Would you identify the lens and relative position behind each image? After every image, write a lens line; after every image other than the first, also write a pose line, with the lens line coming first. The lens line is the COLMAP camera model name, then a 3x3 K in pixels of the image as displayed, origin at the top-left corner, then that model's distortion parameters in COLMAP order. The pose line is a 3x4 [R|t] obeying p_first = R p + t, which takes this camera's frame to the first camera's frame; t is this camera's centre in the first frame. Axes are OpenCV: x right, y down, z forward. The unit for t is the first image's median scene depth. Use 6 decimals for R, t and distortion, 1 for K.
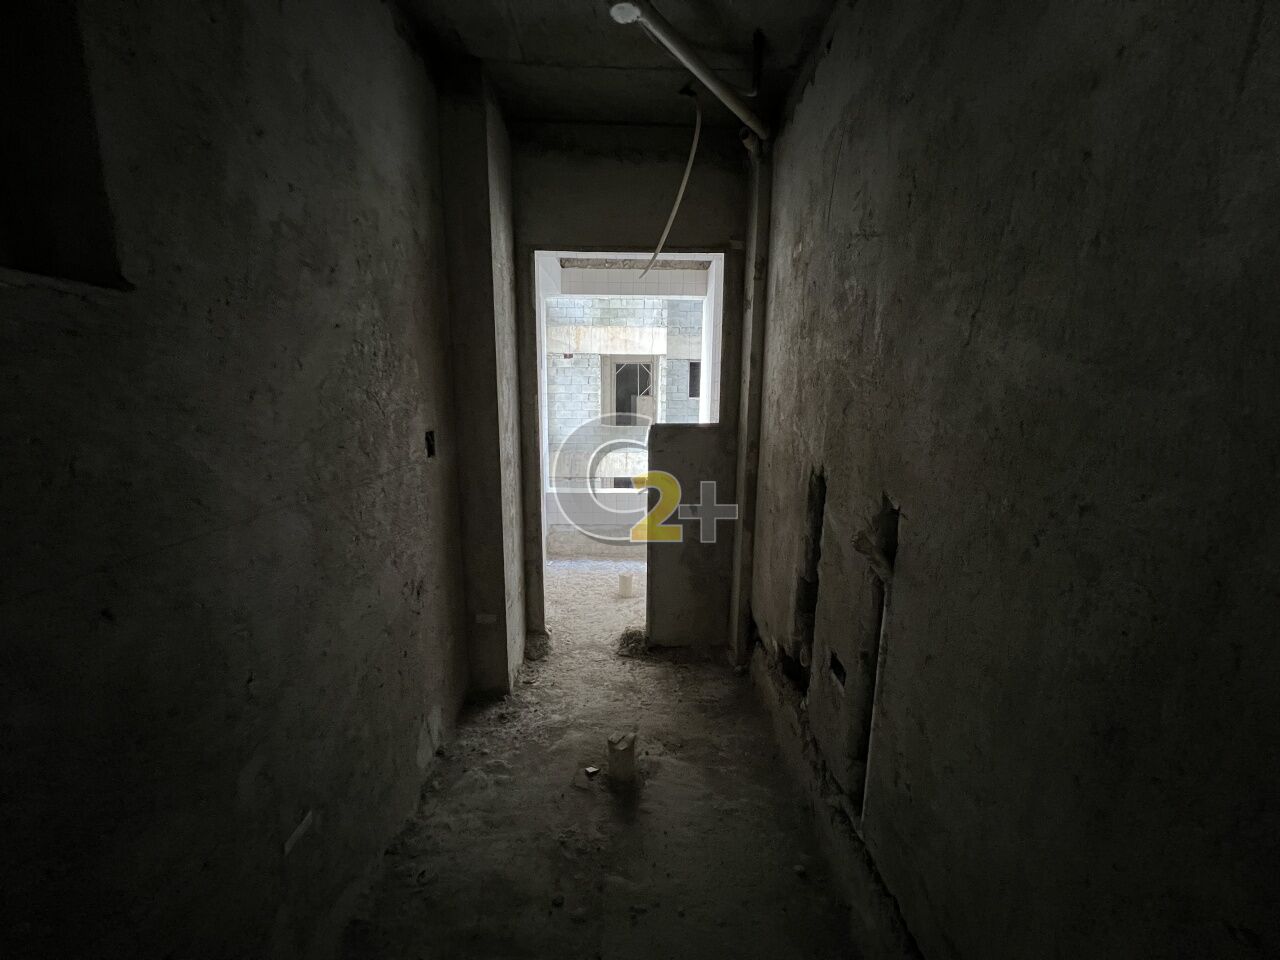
lens RADIAL K [[510.6, 0, 641.2], [0, 510.6, 481.3], [0, 0, 1]] dist [-0.002010, 0.000443]
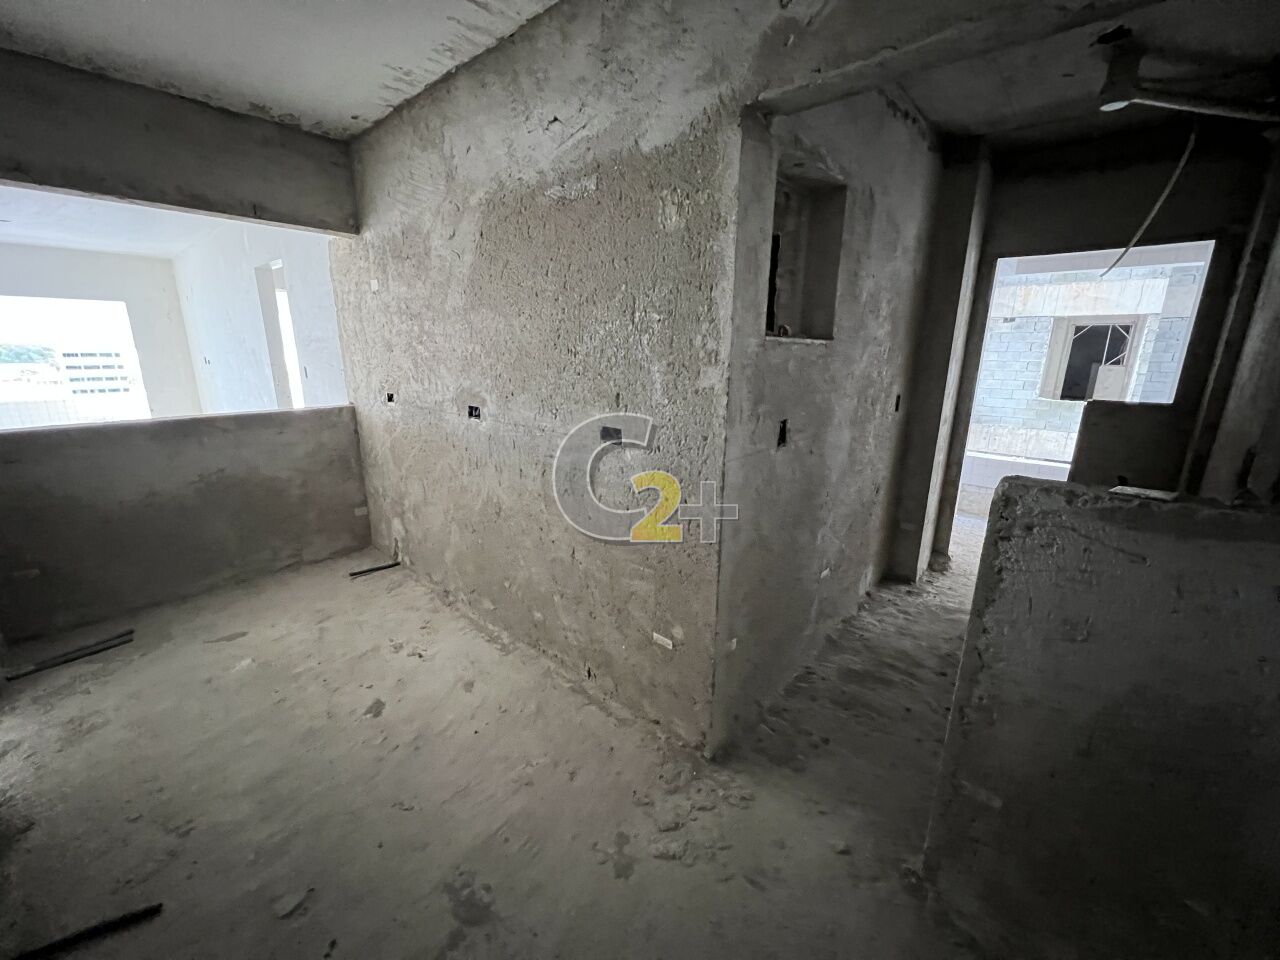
lens RADIAL K [[510.6, 0, 640.0], [0, 510.6, 479.6], [0, 0, 1]] dist [-0.002010, 0.000443]
pose [[0.739081, 0.167432, -0.652477, 0.012144], [-0.122766, 0.985875, 0.113925, 0.013493], [0.662335, -0.004098, 0.749197, -0.124479]]
